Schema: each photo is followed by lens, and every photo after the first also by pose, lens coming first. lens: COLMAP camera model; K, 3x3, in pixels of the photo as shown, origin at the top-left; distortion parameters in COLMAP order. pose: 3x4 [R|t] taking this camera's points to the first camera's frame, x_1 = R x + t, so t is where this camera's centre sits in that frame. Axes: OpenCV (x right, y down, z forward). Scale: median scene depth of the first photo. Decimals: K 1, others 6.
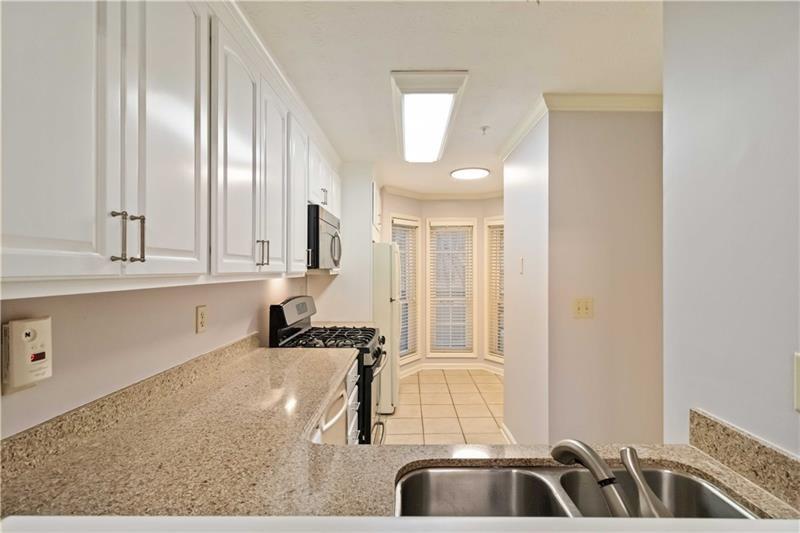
lens RADIAL K [[373.6, 0, 398.2], [0, 373.6, 269.6], [0, 0, 1]] dist [-0.004556, -0.000283]
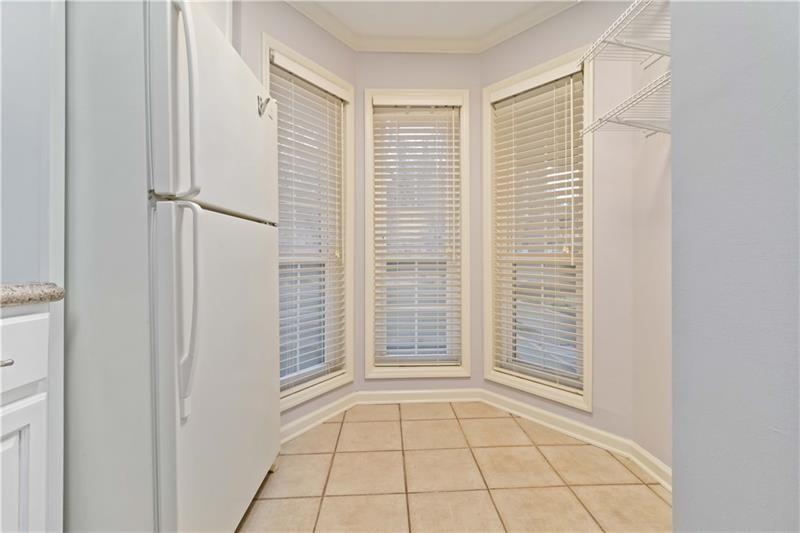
lens RADIAL K [[373.6, 0, 400.3], [0, 373.6, 261.4], [0, 0, 1]] dist [-0.004556, -0.000283]
pose [[0.997890, -0.001358, 0.064913, 0.090455], [0.001945, 0.999958, -0.008976, 0.090589], [-0.064898, 0.009083, 0.997851, 0.524475]]
